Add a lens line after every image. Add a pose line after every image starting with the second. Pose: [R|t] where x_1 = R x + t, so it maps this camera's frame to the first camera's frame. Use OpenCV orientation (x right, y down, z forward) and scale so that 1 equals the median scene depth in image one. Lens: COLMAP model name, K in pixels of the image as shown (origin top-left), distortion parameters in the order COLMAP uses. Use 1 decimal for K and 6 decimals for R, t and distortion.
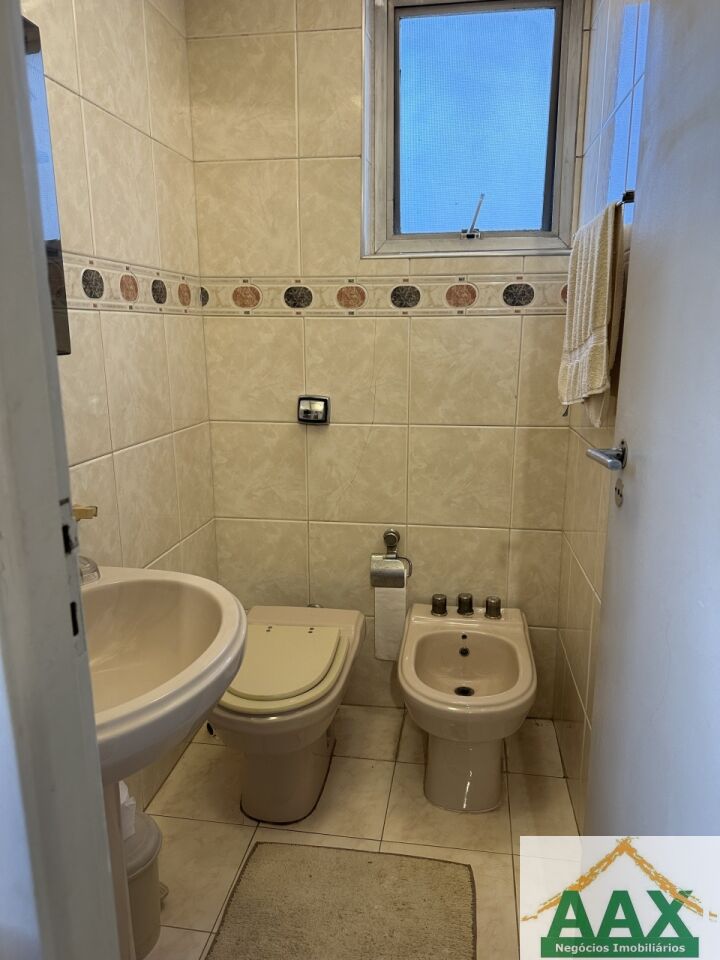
lens RADIAL K [[671.8, 0, 362.7], [0, 671.8, 486.7], [0, 0, 1]] dist [0.067305, -0.084884]
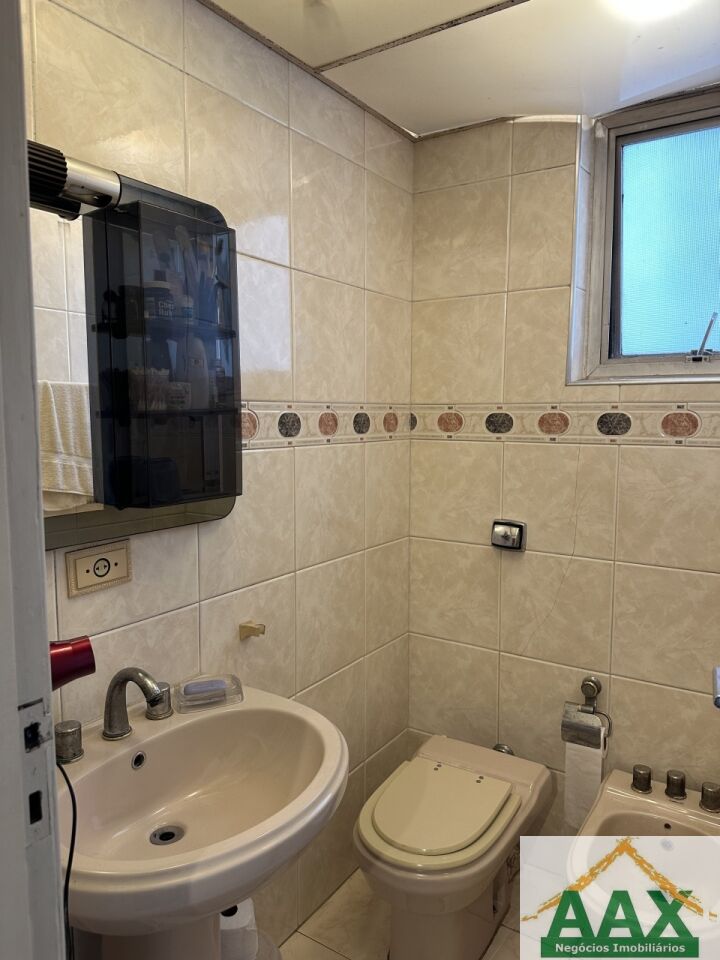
lens RADIAL K [[671.8, 0, 361.5], [0, 671.8, 477.2], [0, 0, 1]] dist [0.067305, -0.084884]
pose [[0.908393, 0.045418, -0.415642, 0.137161], [-0.097761, 0.989600, -0.105523, -0.077878], [0.406527, 0.136489, 0.903386, 0.033510]]
